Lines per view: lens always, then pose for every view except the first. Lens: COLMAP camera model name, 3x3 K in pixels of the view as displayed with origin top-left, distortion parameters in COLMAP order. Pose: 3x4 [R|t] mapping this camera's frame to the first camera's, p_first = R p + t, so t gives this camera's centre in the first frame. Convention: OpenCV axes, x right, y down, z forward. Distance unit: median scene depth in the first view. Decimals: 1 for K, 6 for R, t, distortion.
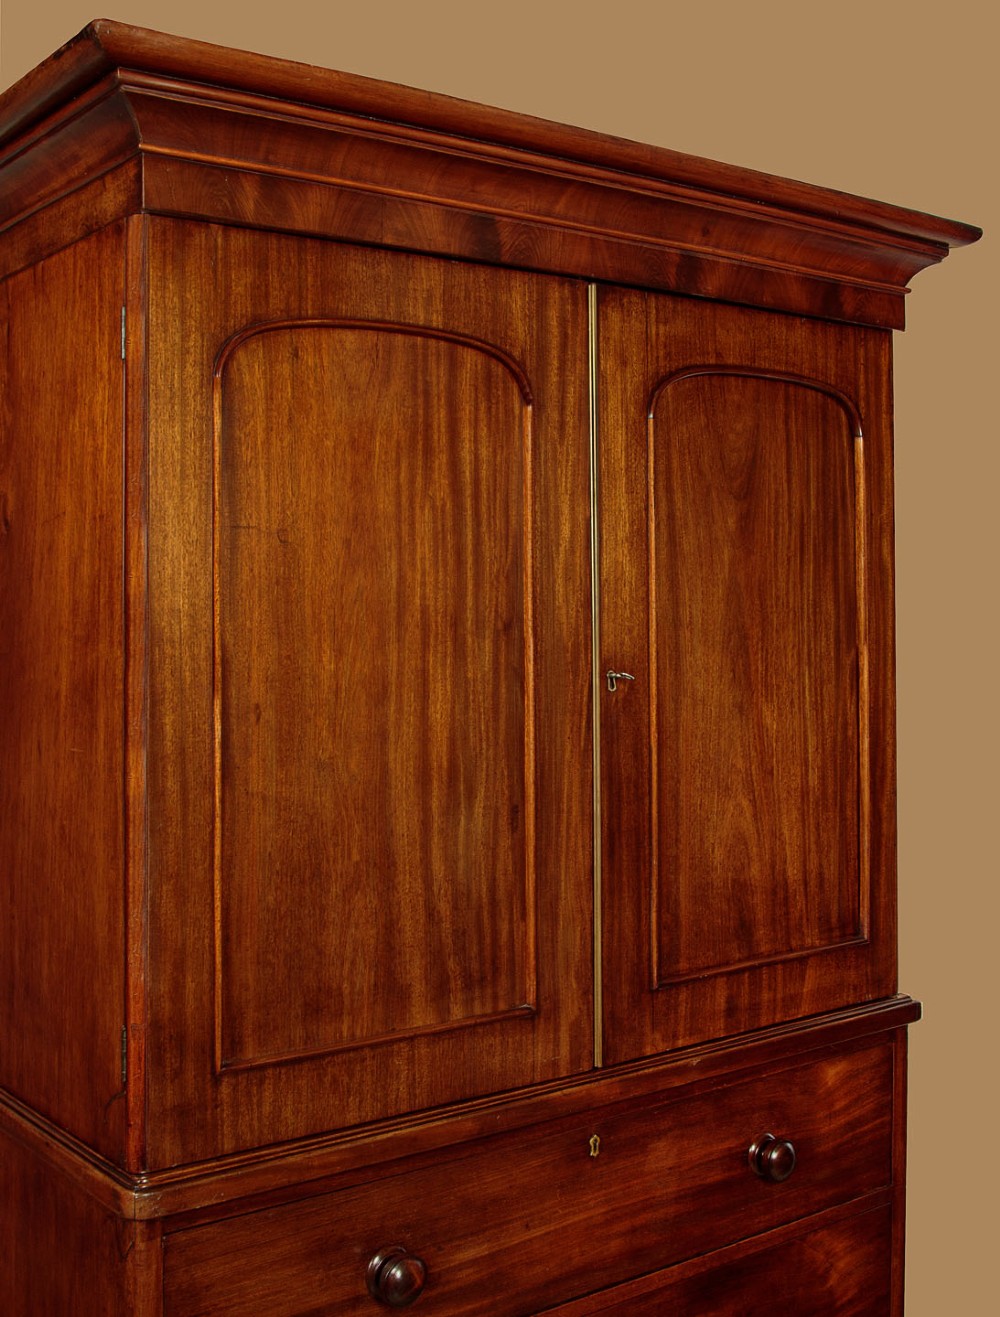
lens RADIAL K [[1637.9, 0, 500.0], [0, 1637.9, 658.5], [0, 0, 1]] dist [-0.091735, -0.028172]
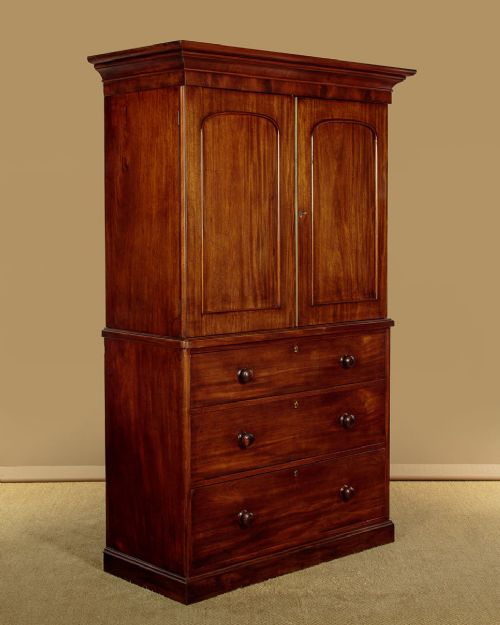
lens RADIAL K [[1148.1, 0, 250.4], [0, 1148.1, 352.7], [0, 0, 1]] dist [0.067353, 0.119061]
pose [[0.997425, -0.007583, 0.071317, -0.219338], [0.001221, 0.996046, 0.088830, 0.091782], [-0.071708, -0.088514, 0.993490, -1.471049]]
